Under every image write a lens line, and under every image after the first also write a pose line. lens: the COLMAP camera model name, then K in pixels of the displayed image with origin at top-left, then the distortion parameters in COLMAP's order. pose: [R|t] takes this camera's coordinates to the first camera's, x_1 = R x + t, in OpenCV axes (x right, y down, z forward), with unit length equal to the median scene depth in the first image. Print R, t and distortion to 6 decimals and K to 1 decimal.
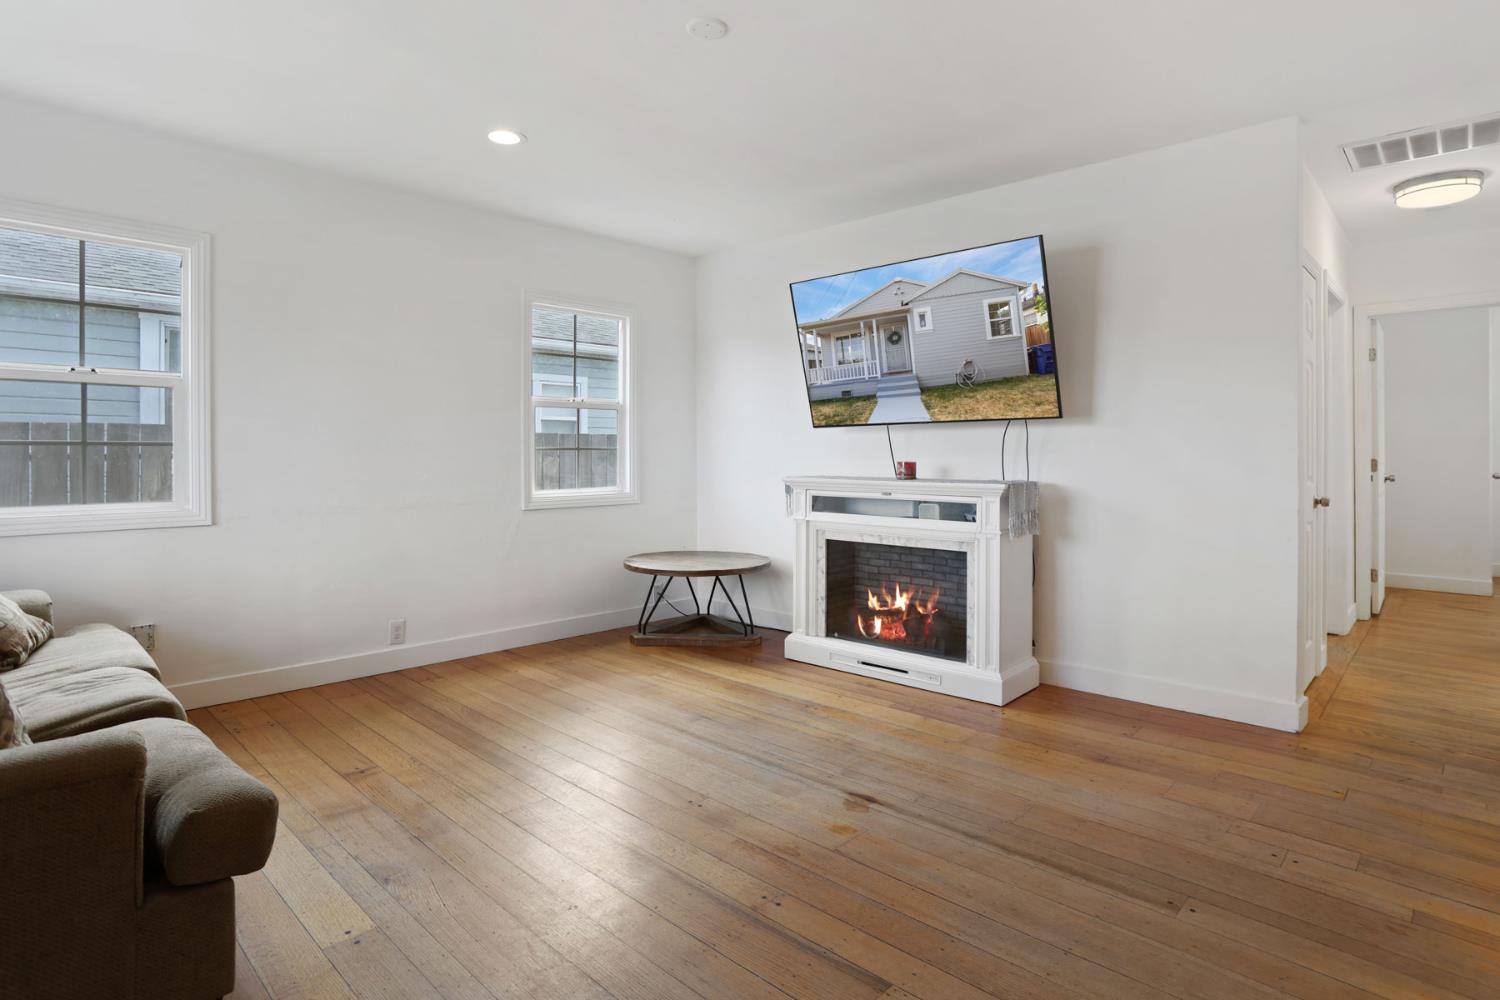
lens RADIAL K [[797.3, 0, 754.6], [0, 797.3, 454.3], [0, 0, 1]] dist [-0.032111, 0.000307]
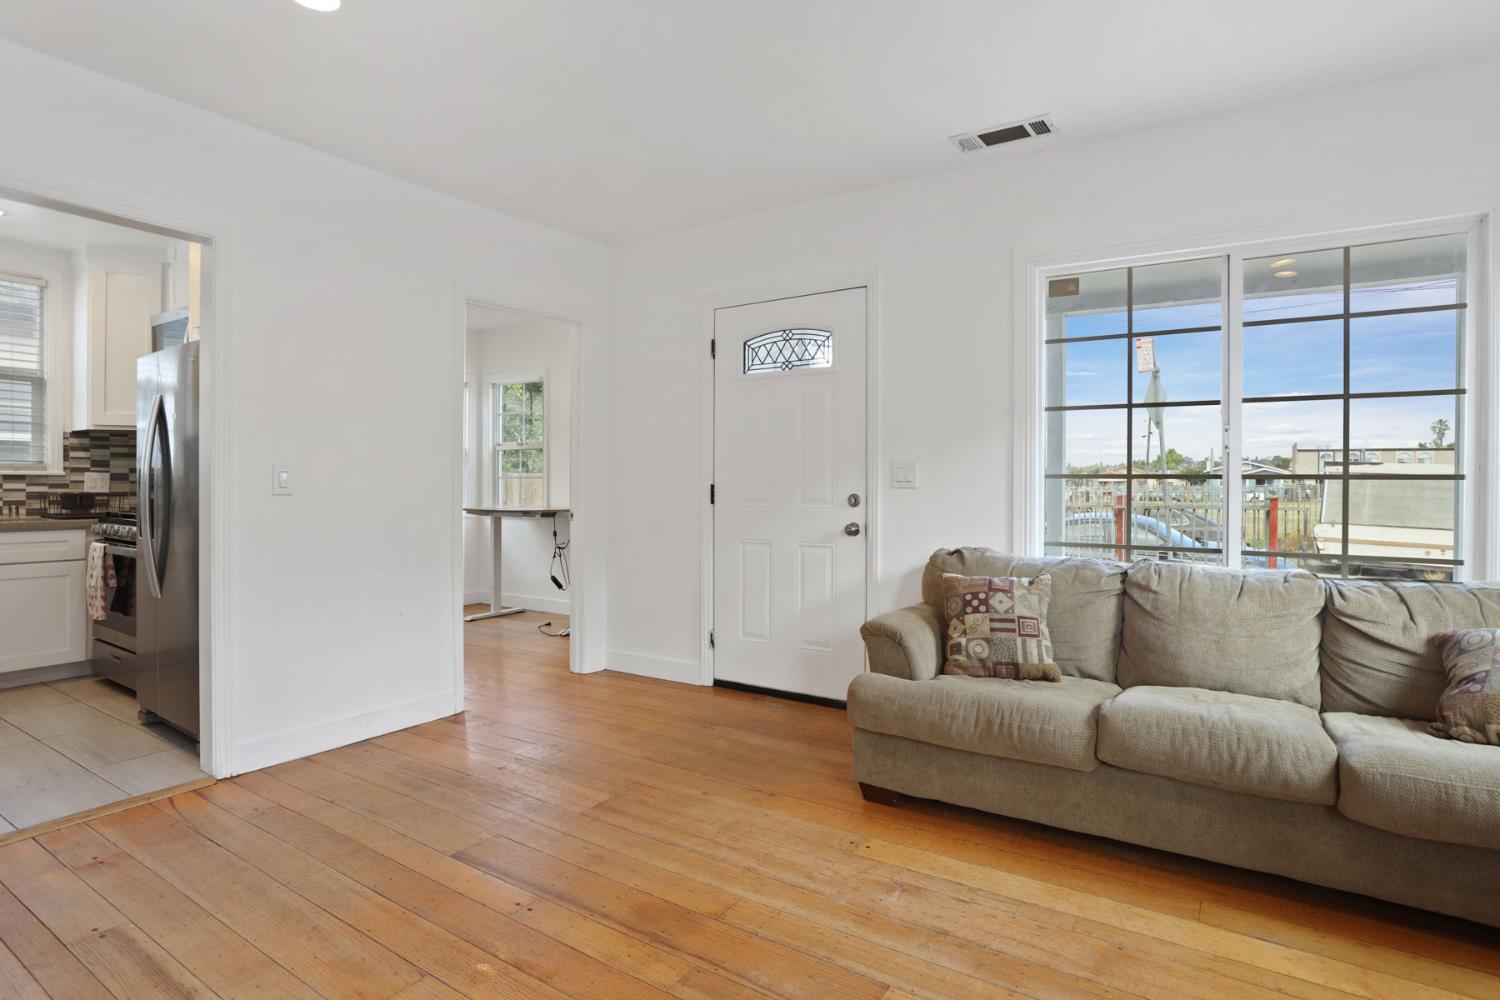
lens RADIAL K [[770.9, 0, 762.7], [0, 770.9, 494.3], [0, 0, 1]] dist [-0.078518, 0.036605]
pose [[-0.982968, -0.000244, -0.183775, -0.054149], [-0.003236, 0.999867, 0.015977, 0.002138], [0.183746, 0.016299, -0.982839, 1.028834]]
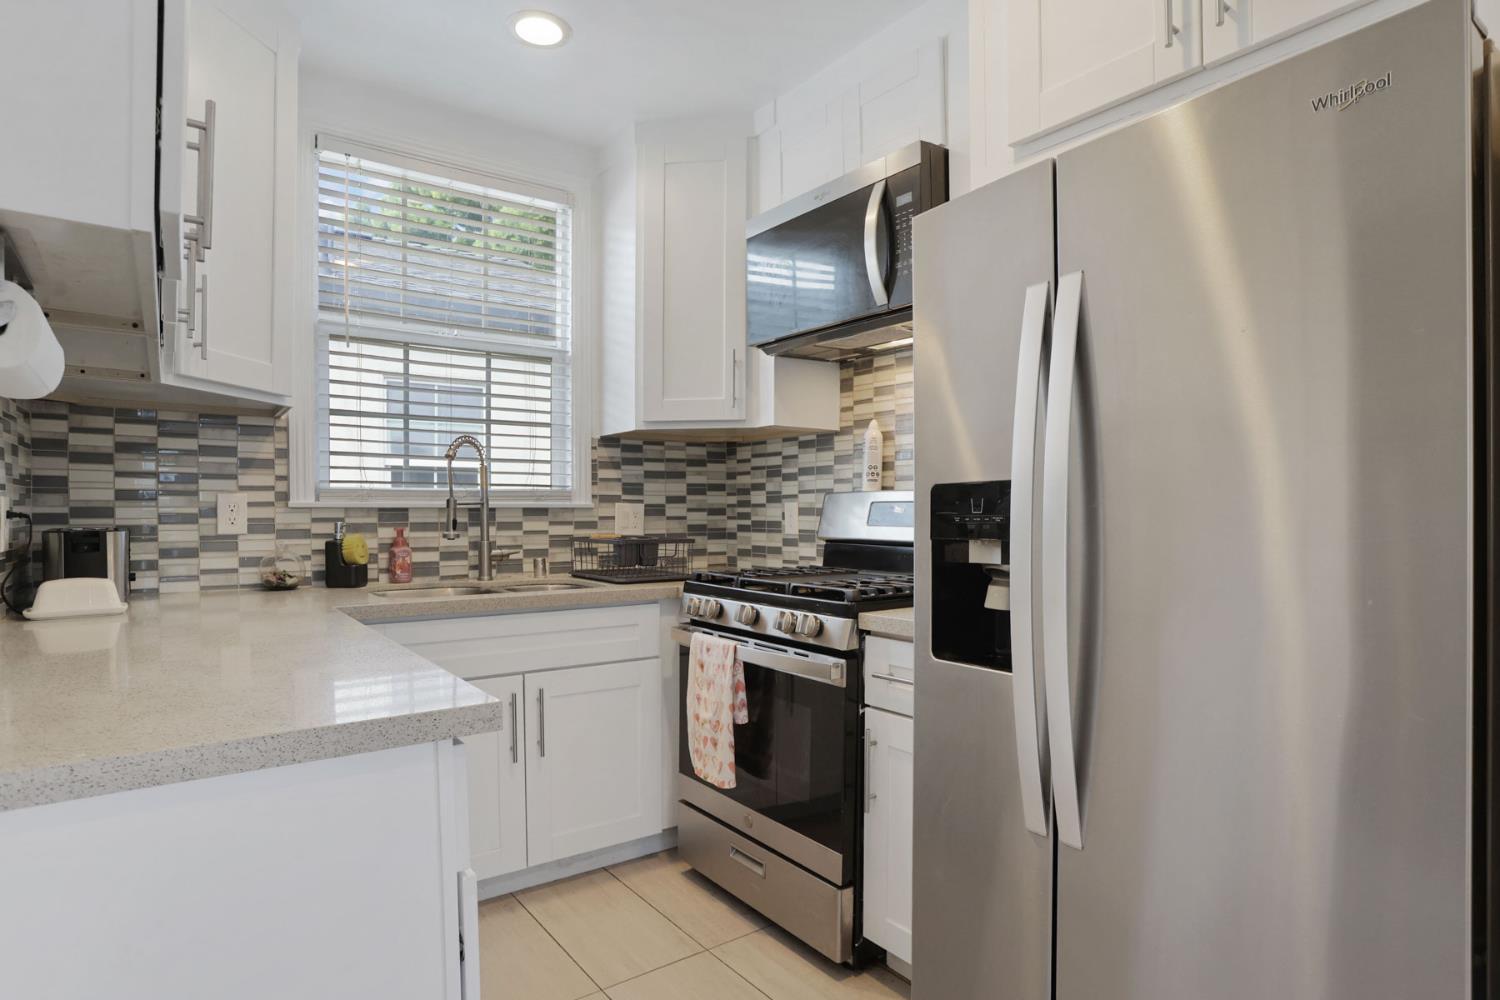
lens RADIAL K [[817.2, 0, 750.4], [0, 817.2, 529.0], [0, 0, 1]] dist [-0.072718, 0.046381]
pose [[-0.983496, 0.002261, 0.180917, 0.512059], [0.006398, 0.999731, 0.022289, -0.001511], [-0.180818, 0.023079, -0.983246, 0.444159]]
